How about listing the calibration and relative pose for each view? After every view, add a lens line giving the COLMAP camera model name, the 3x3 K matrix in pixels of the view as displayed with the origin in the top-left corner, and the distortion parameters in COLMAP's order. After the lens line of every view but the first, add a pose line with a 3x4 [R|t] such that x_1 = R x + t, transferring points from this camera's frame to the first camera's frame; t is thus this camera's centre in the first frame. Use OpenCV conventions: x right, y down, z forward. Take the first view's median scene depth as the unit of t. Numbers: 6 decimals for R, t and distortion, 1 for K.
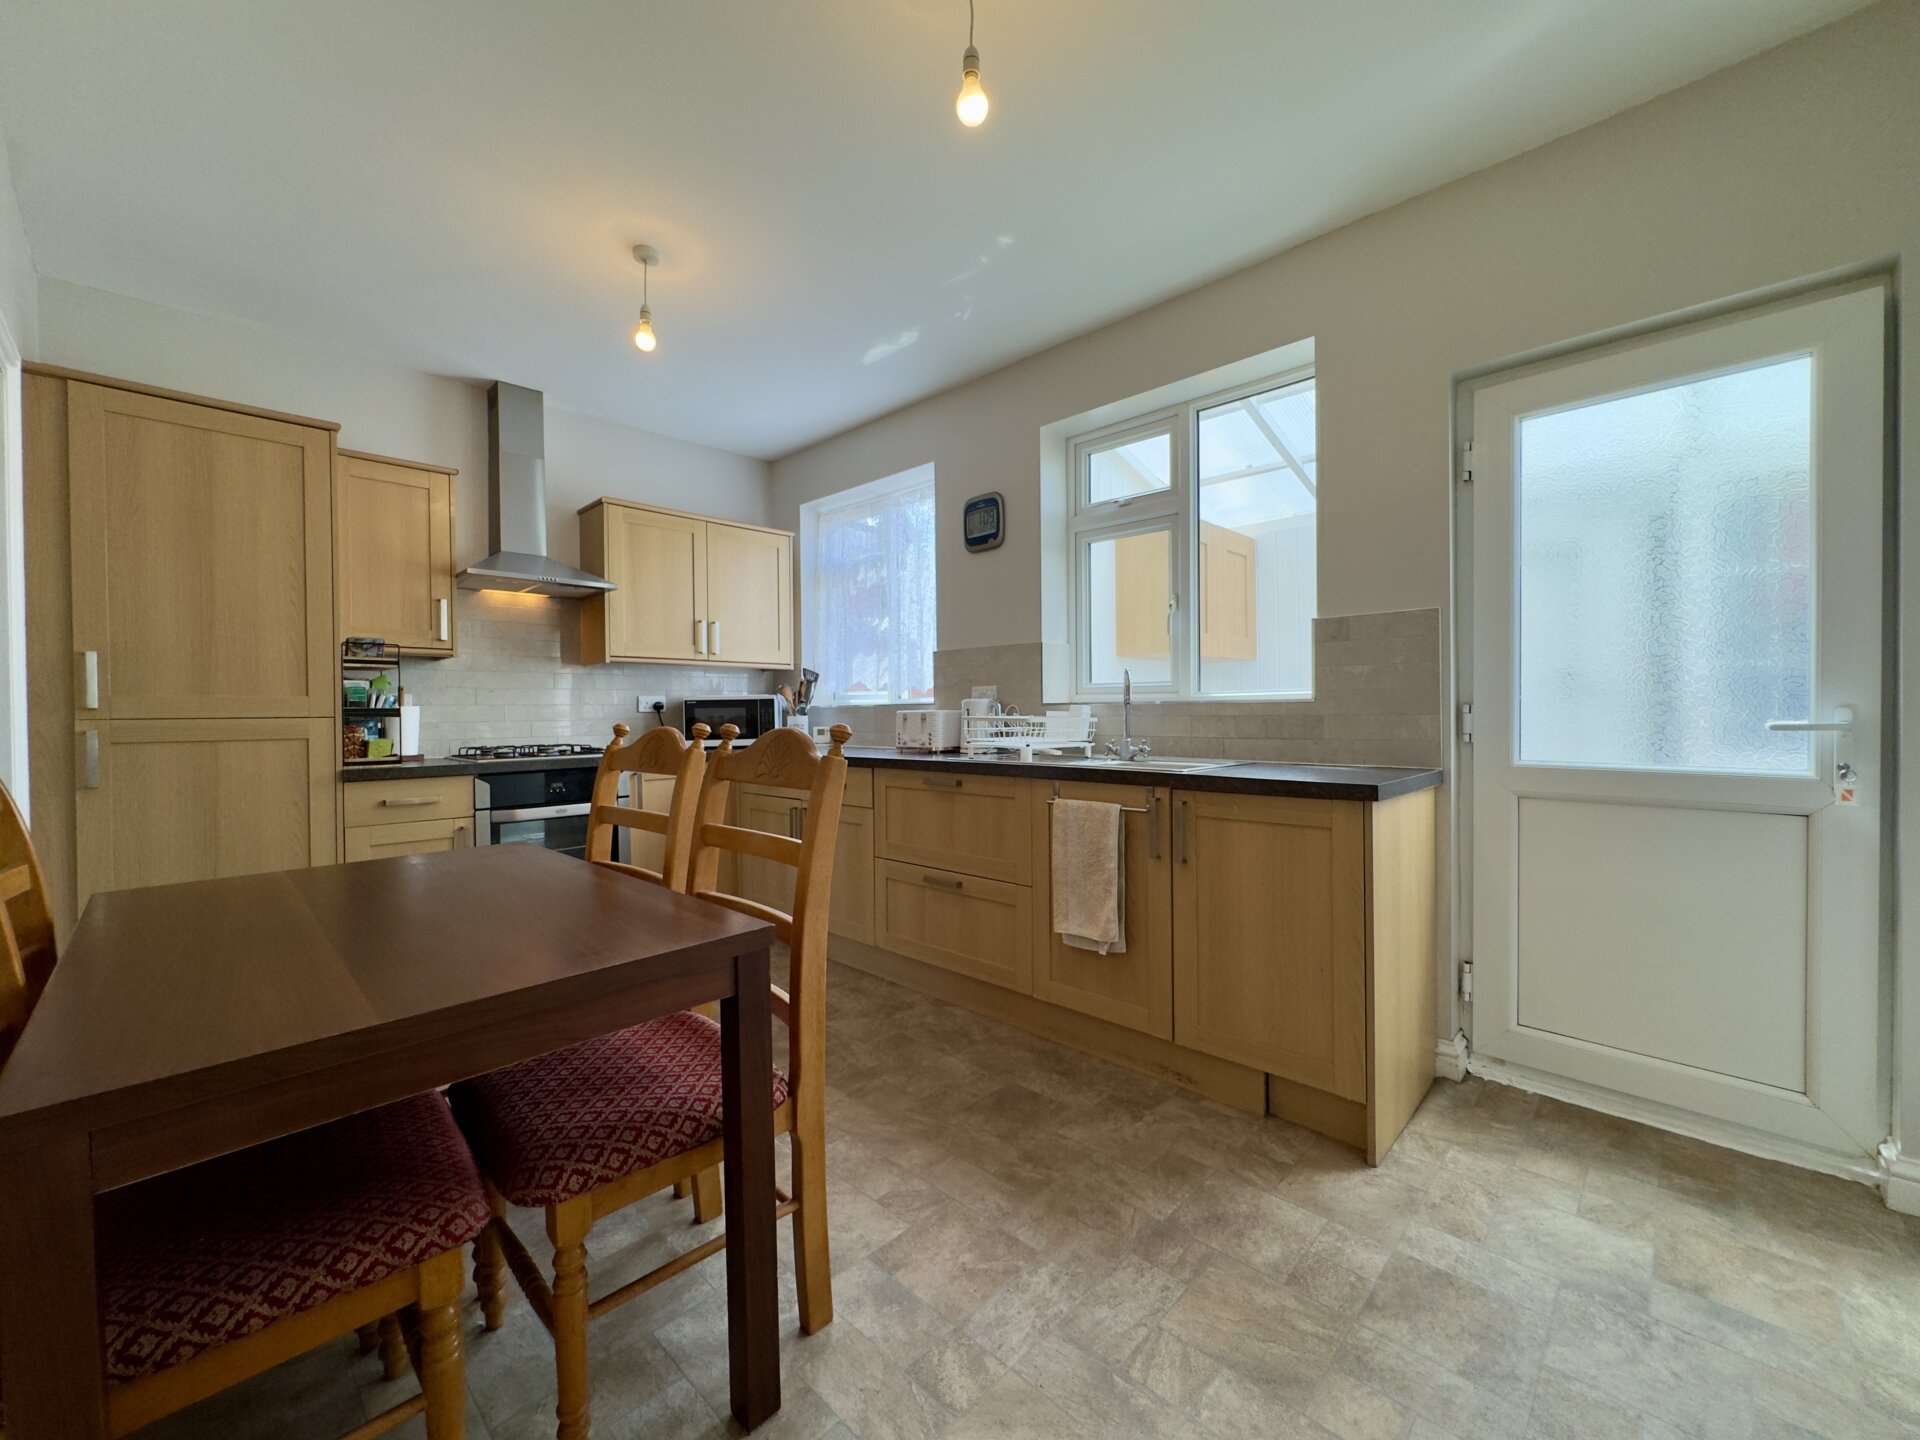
lens RADIAL K [[770.5, 0, 962.6], [0, 770.5, 713.5], [0, 0, 1]] dist [-0.004283, 0.000558]
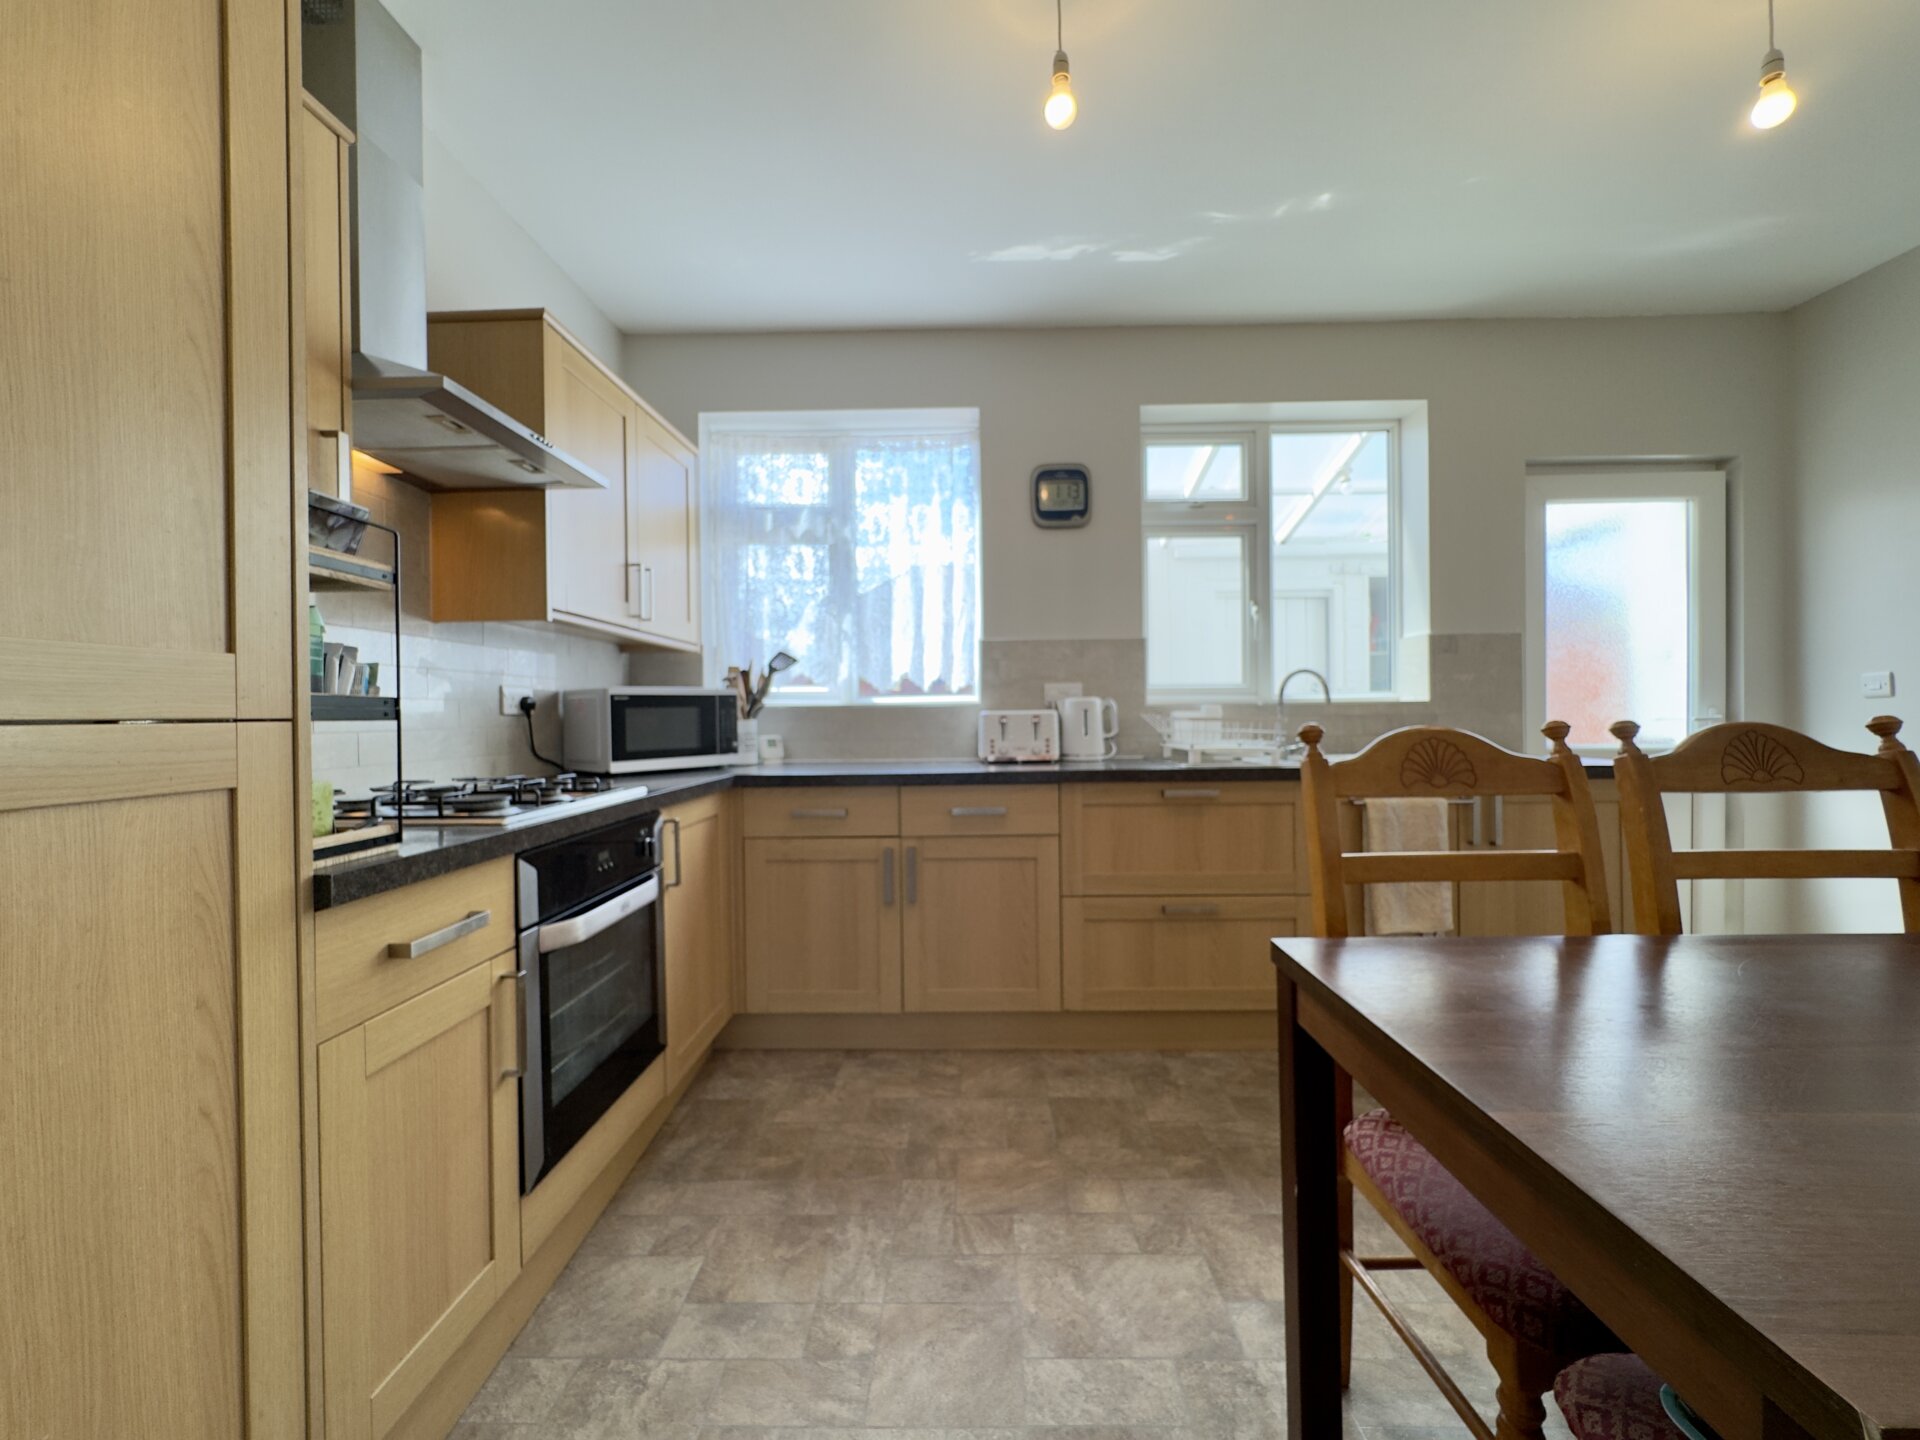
lens RADIAL K [[770.5, 0, 959.6], [0, 770.5, 722.6], [0, 0, 1]] dist [-0.004283, 0.000558]
pose [[0.741125, -0.005262, 0.671346, -0.724986], [0.006612, 0.999978, 0.000538, 0.007706], [-0.671334, 0.004040, 0.741144, 0.492939]]
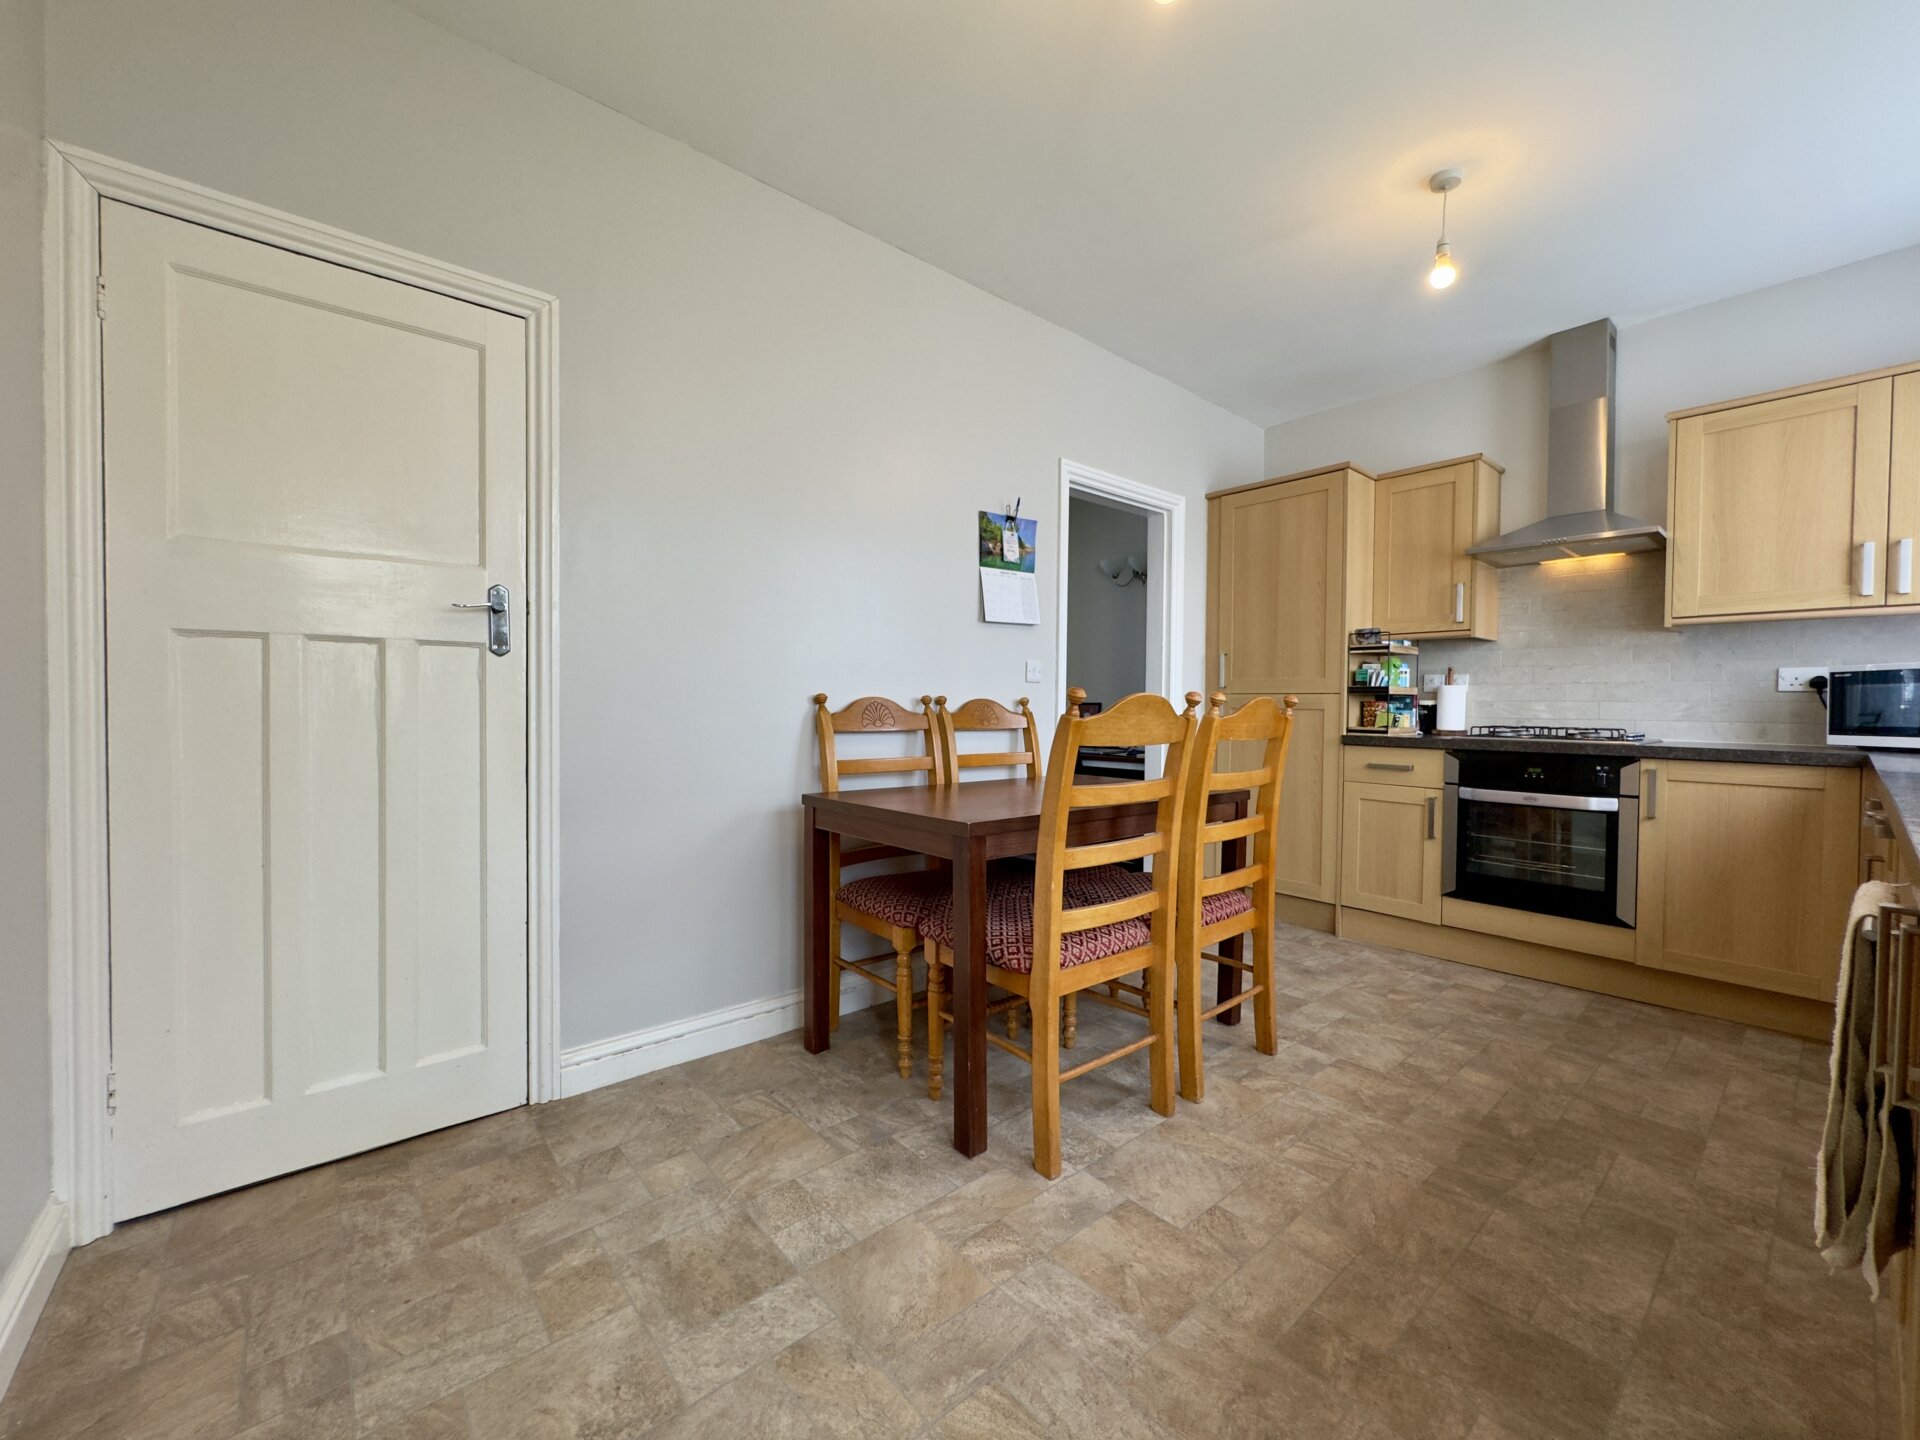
lens RADIAL K [[770.5, 0, 951.3], [0, 770.5, 716.7], [0, 0, 1]] dist [-0.004283, 0.000558]
pose [[-0.108177, 0.027531, -0.993750, 0.463854], [-0.010650, 0.999527, 0.028850, 0.012030], [0.994075, 0.013704, -0.107833, 0.434335]]
